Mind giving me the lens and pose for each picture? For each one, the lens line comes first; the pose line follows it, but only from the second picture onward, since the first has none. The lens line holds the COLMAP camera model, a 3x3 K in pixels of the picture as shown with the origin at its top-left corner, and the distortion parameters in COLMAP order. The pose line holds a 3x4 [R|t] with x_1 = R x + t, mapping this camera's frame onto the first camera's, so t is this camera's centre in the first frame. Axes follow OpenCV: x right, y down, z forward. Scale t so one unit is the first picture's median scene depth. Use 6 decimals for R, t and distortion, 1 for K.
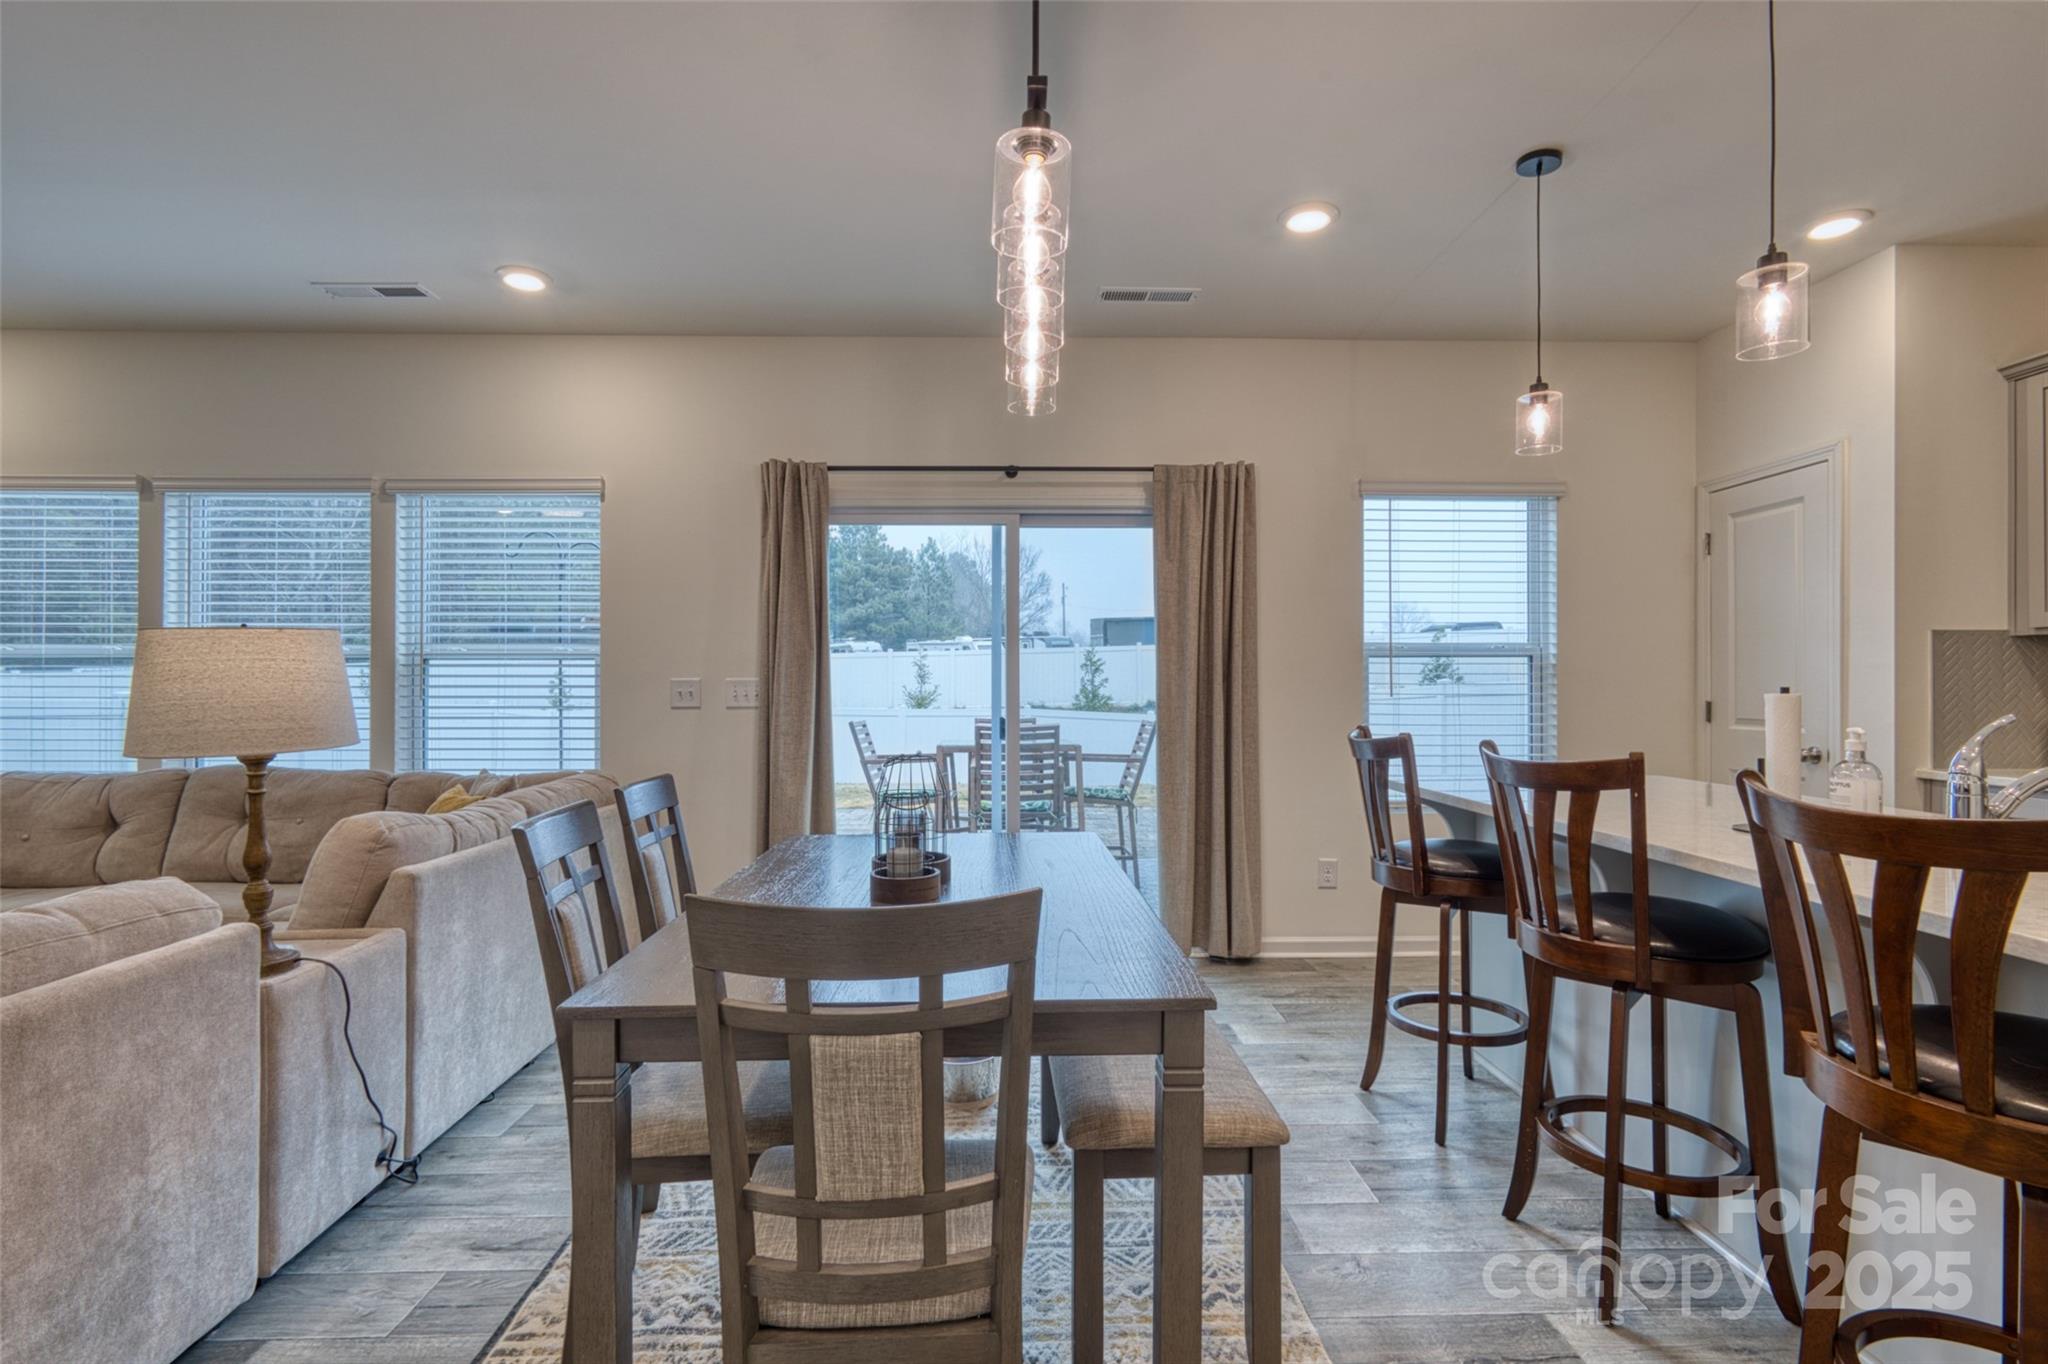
lens RADIAL K [[953.4, 0, 1027.5], [0, 953.4, 682.3], [0, 0, 1]] dist [-0.000736, 0.000299]
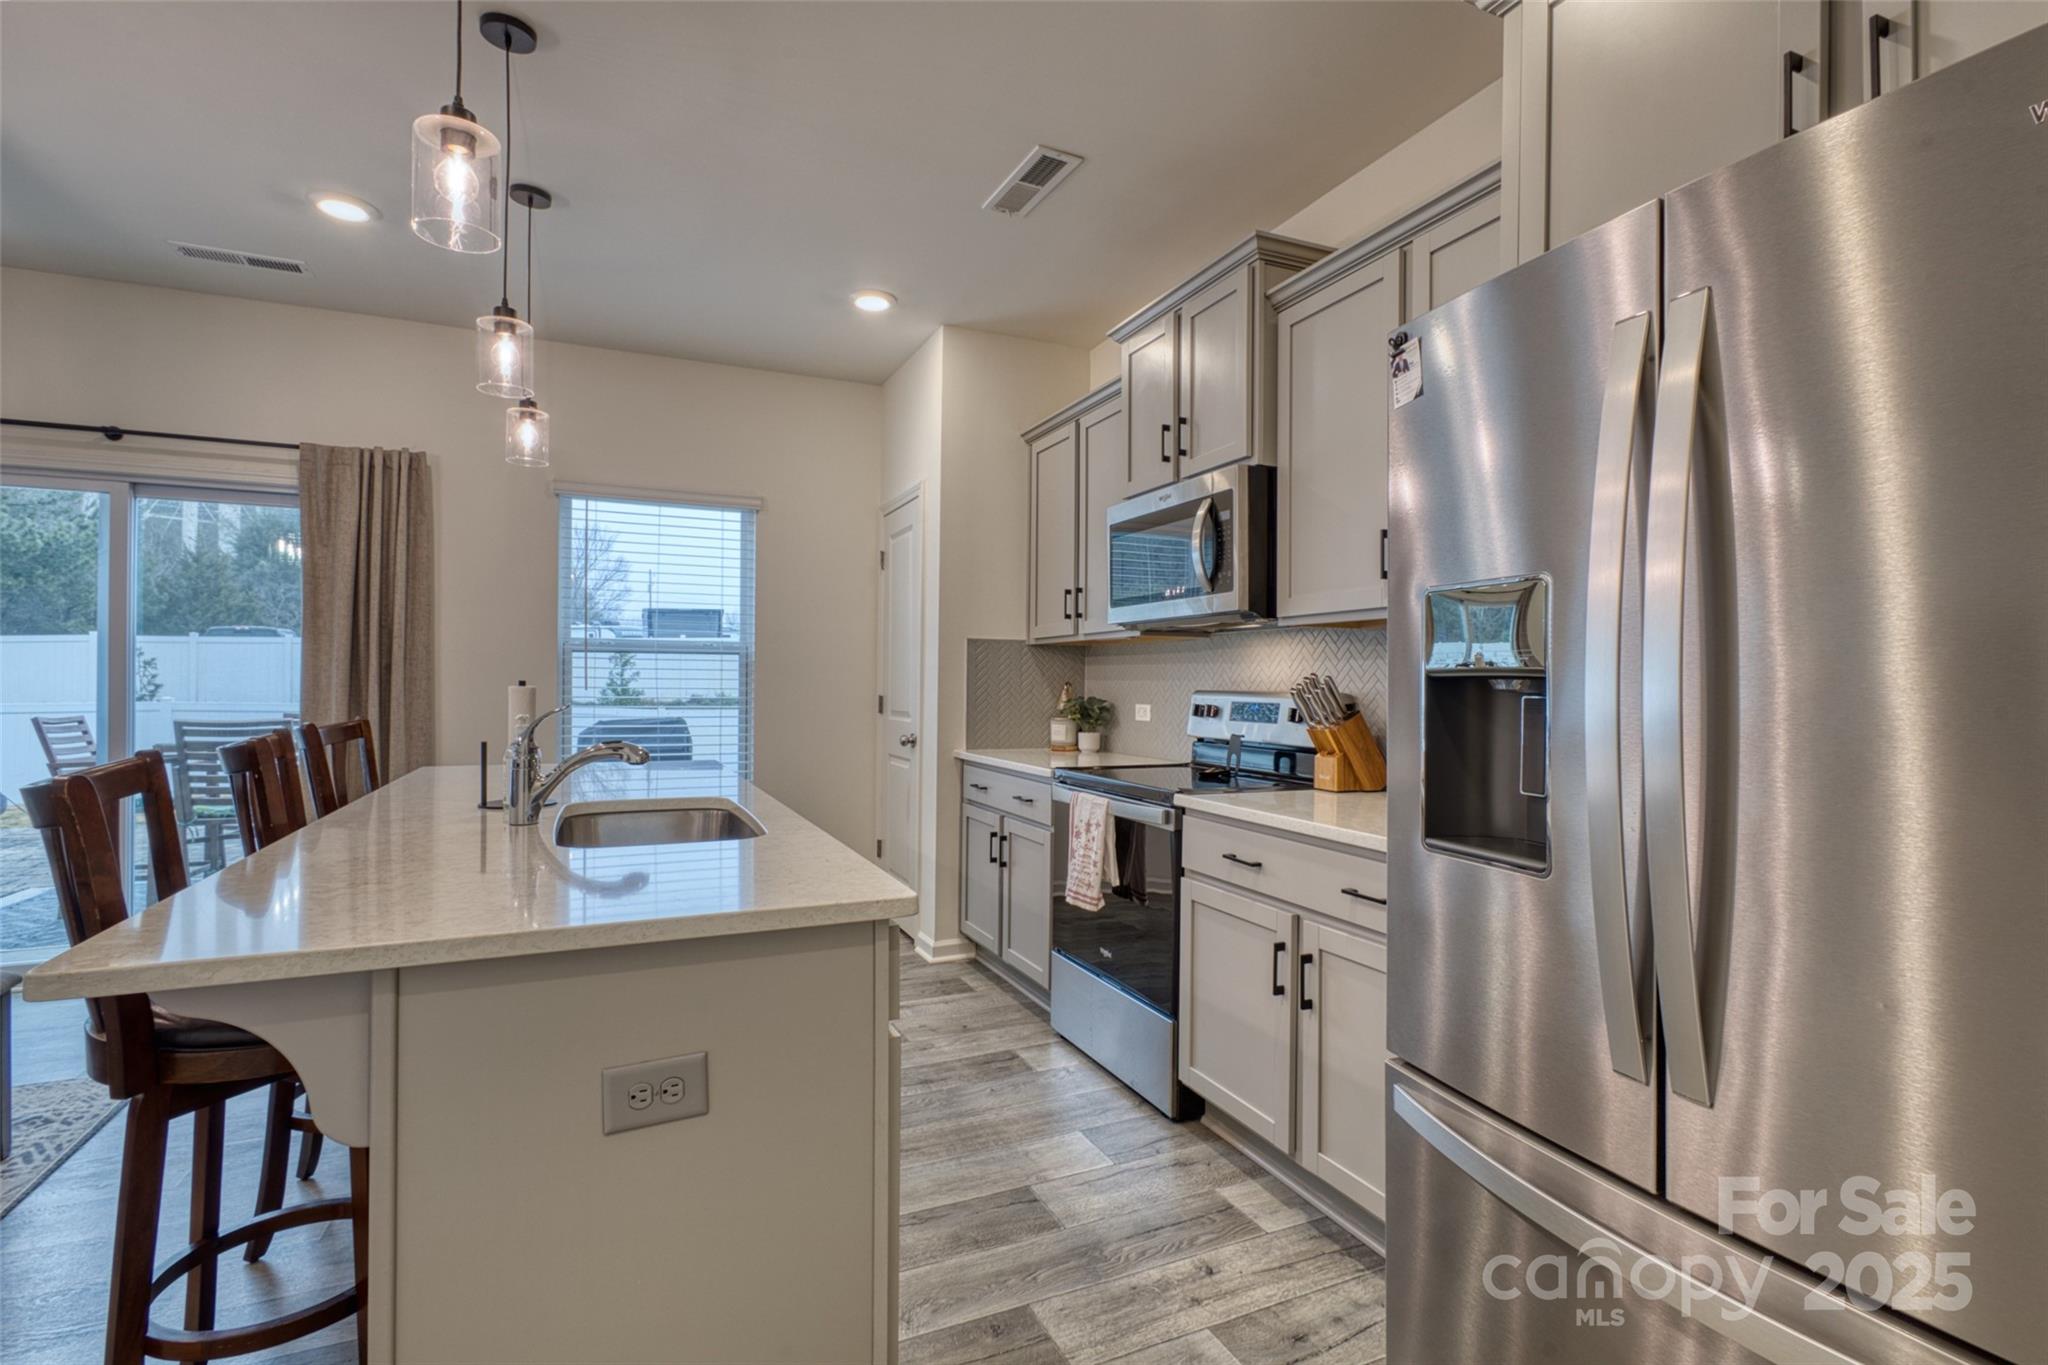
lens RADIAL K [[953.4, 0, 1072.9], [0, 953.4, 680.6], [0, 0, 1]] dist [-0.000736, 0.000299]
pose [[0.924345, 0.010177, 0.381421, 0.477637], [-0.011029, 0.999939, 0.000046, -0.001354], [-0.381397, -0.004249, 0.924401, -0.161161]]
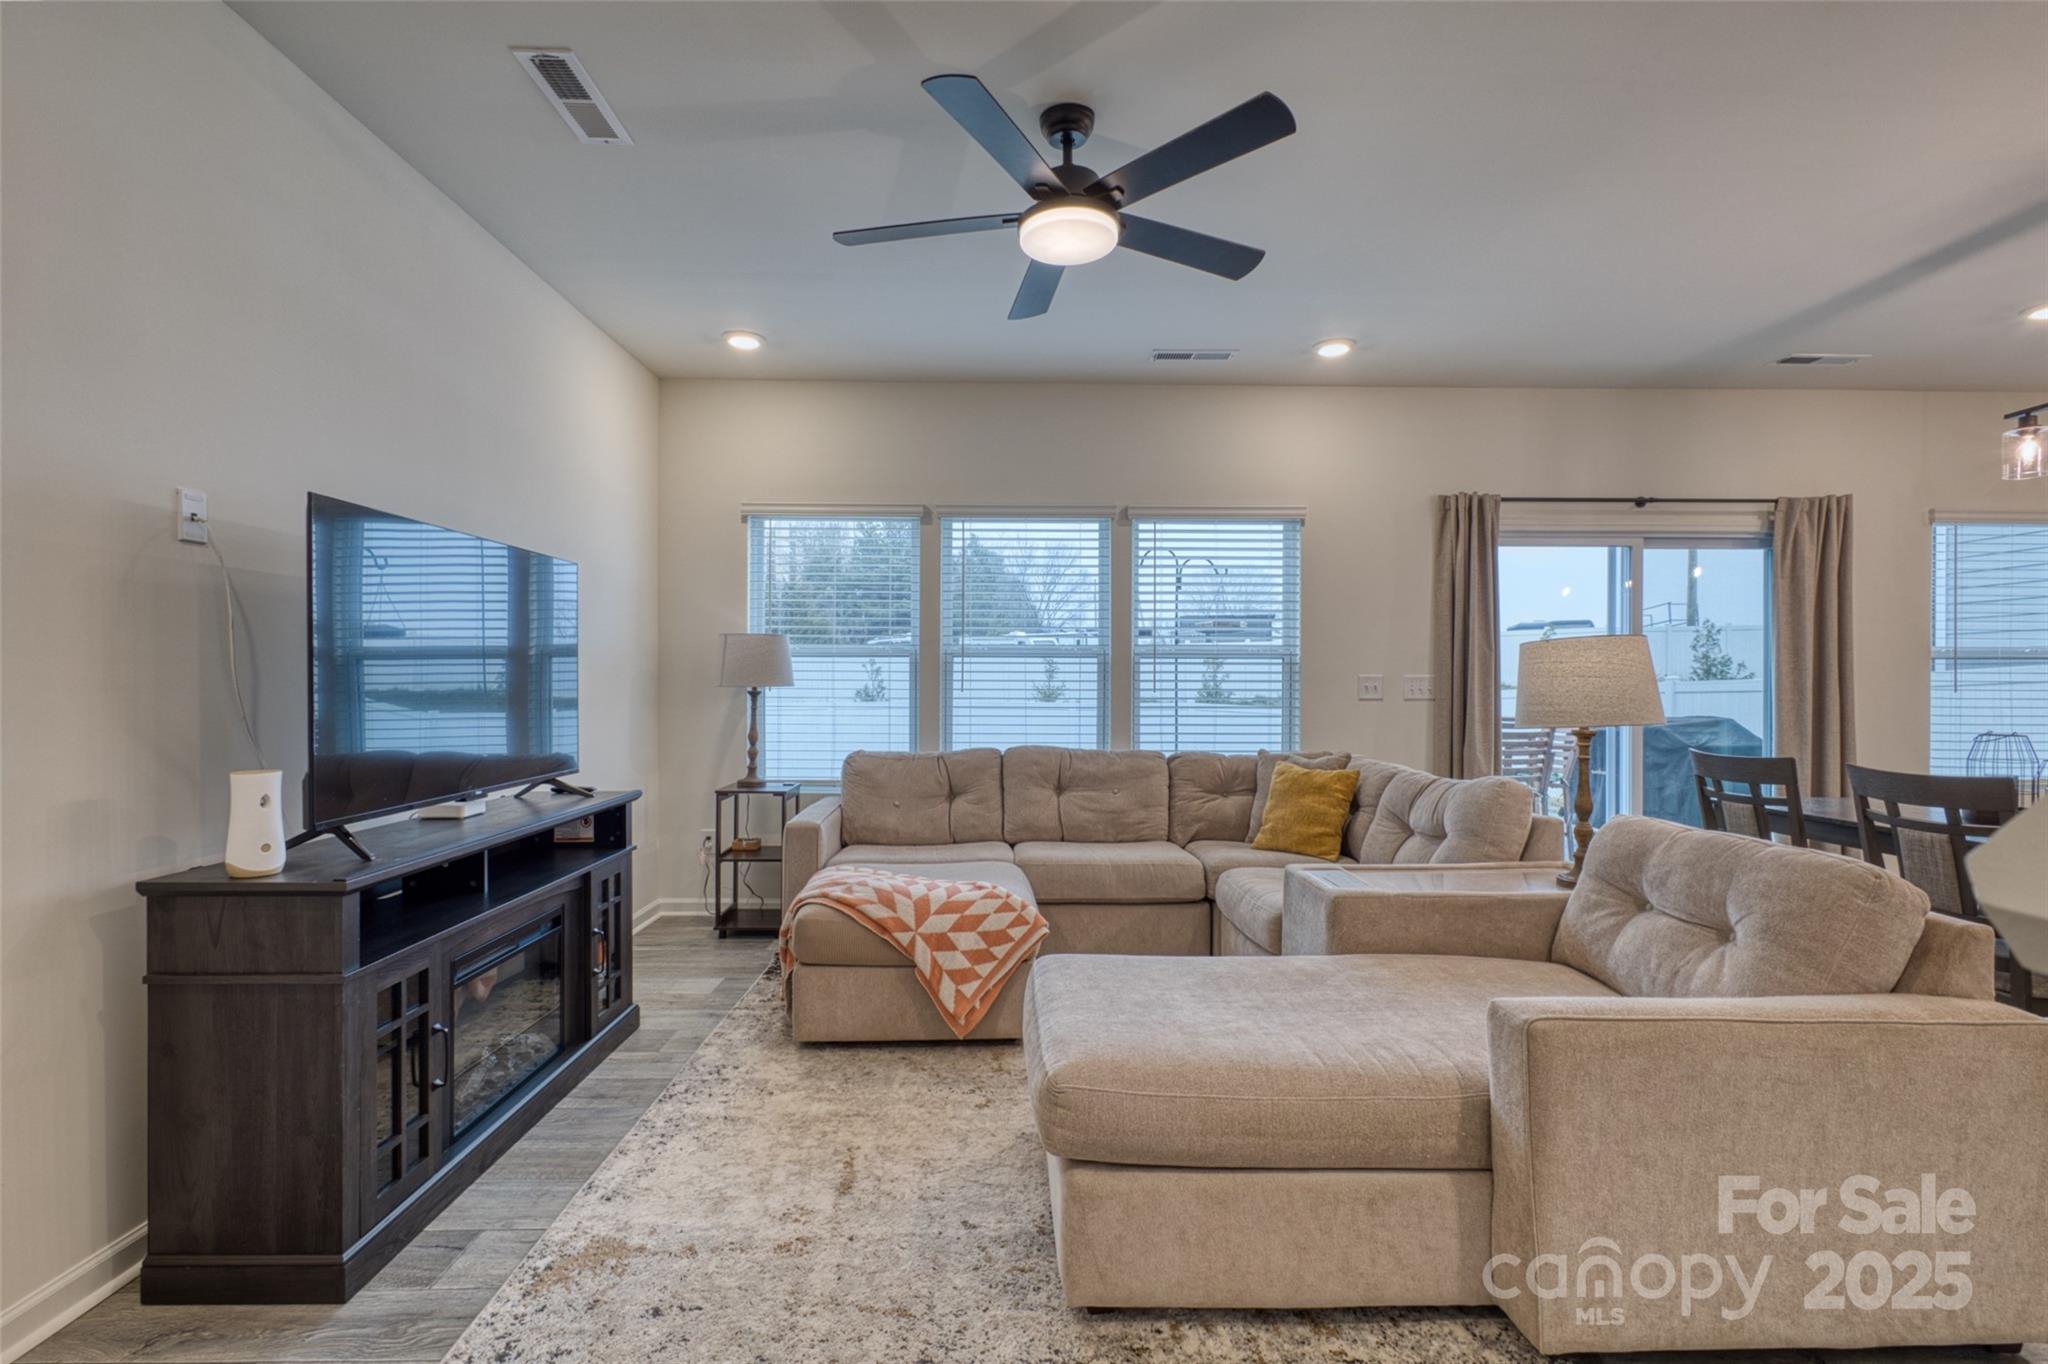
lens RADIAL K [[953.4, 0, 1019.1], [0, 953.4, 687.7], [0, 0, 1]] dist [-0.000736, 0.000299]
pose [[0.999925, 0.003032, -0.011891, -0.786217], [-0.002906, 0.999939, 0.010624, 0.000363], [0.011923, -0.010588, 0.999873, -0.202726]]
